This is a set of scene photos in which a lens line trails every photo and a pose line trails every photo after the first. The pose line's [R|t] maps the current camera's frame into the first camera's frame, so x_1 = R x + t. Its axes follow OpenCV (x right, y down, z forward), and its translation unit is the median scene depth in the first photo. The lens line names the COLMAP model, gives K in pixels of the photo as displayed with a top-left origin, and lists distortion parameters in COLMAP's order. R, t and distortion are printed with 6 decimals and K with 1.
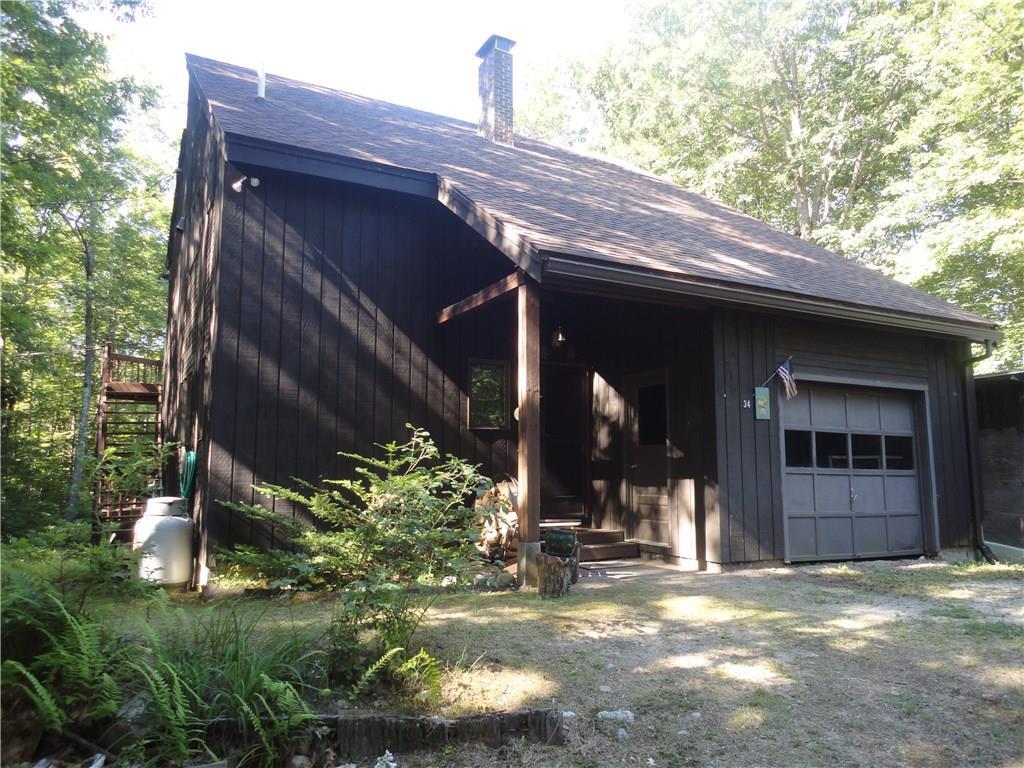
lens RADIAL K [[747.6, 0, 512.0], [0, 747.6, 384.0], [0, 0, 1]] dist [0.011033, -0.003631]
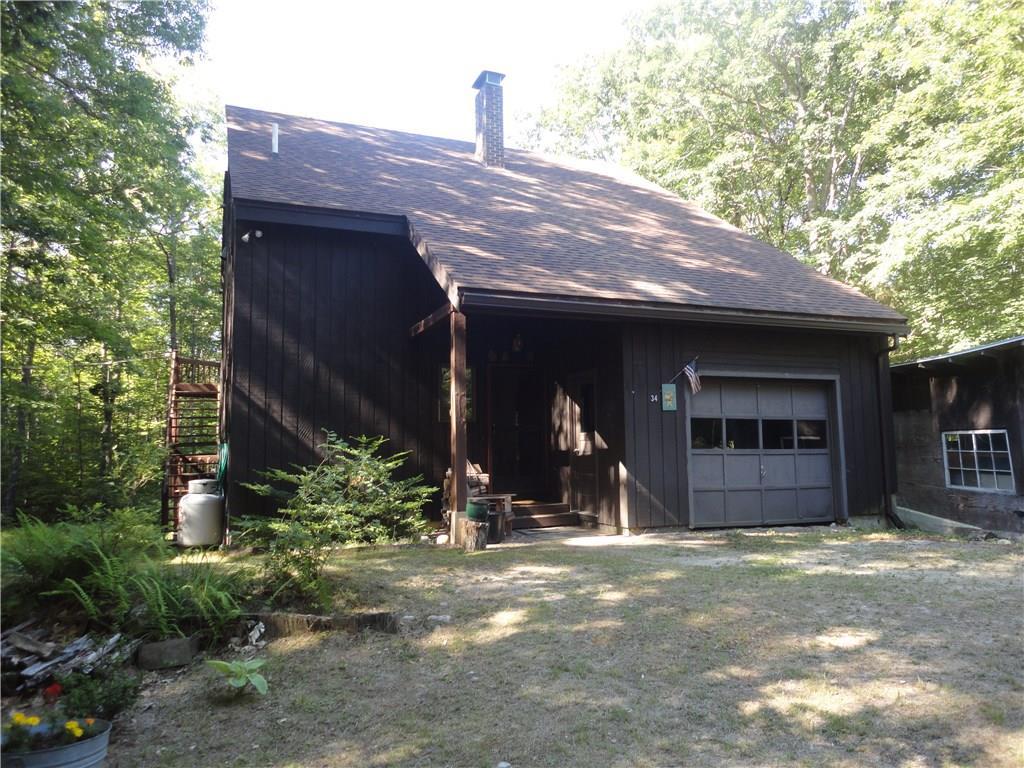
lens RADIAL K [[747.6, 0, 512.0], [0, 747.6, 384.0], [0, 0, 1]] dist [0.011033, -0.003631]
pose [[0.993782, -0.024784, -0.108553, 0.184100], [0.027832, 0.999257, 0.026651, -0.029569], [0.107812, -0.029507, 0.993733, -0.196033]]
